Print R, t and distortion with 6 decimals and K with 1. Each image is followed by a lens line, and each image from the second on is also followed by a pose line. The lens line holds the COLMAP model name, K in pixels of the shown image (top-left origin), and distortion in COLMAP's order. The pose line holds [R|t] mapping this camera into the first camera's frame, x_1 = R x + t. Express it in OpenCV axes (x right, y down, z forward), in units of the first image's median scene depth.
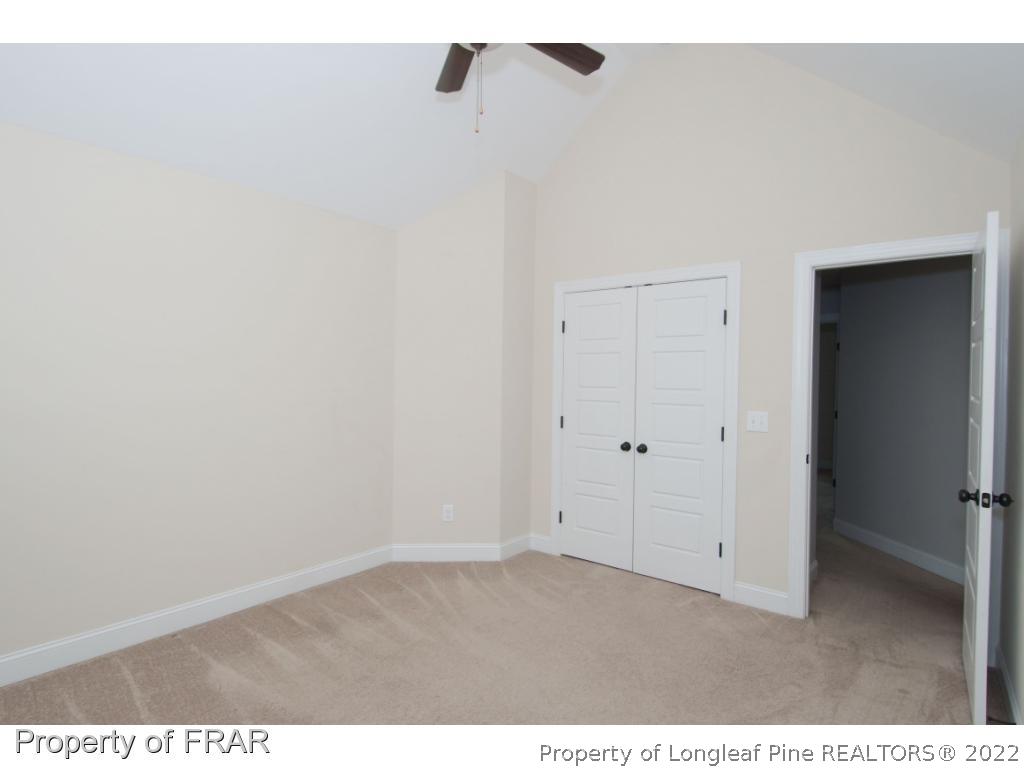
lens RADIAL K [[533.1, 0, 512.0], [0, 533.1, 384.0], [0, 0, 1]] dist [0.004351, -0.000211]
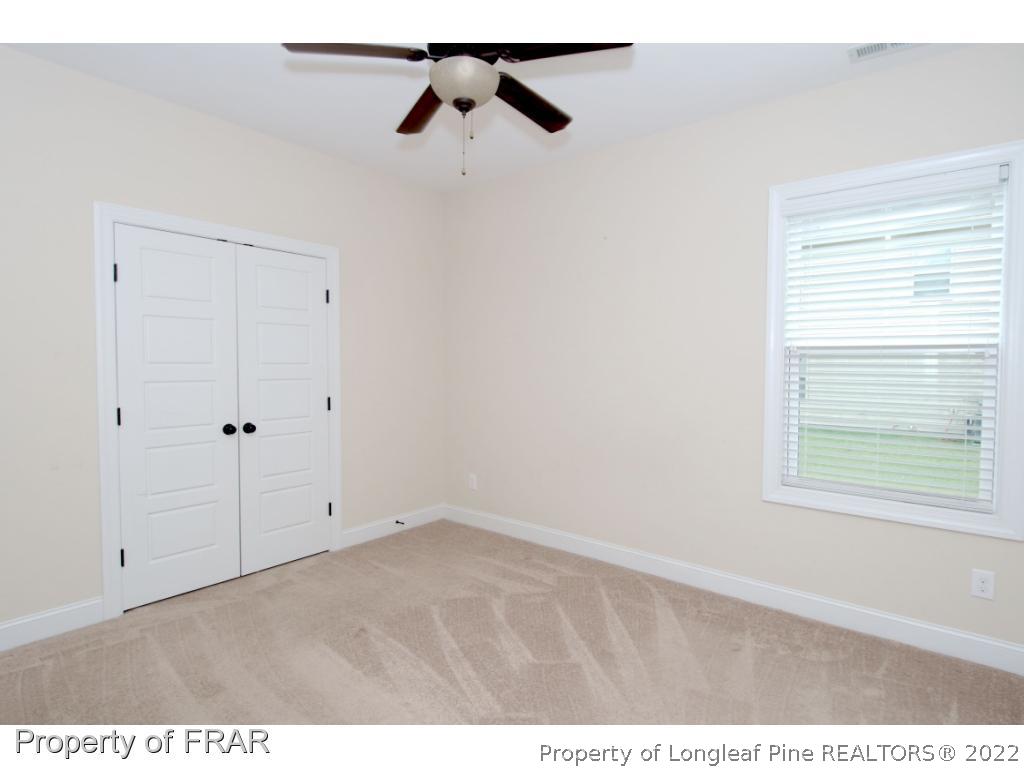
lens RADIAL K [[533.1, 0, 512.0], [0, 533.1, 384.0], [0, 0, 1]] dist [0.004351, -0.000211]
pose [[0.018864, -0.051277, 0.998506, -0.677488], [0.011024, 0.998634, 0.051075, 0.001543], [-0.999761, 0.010044, 0.019403, 0.593447]]
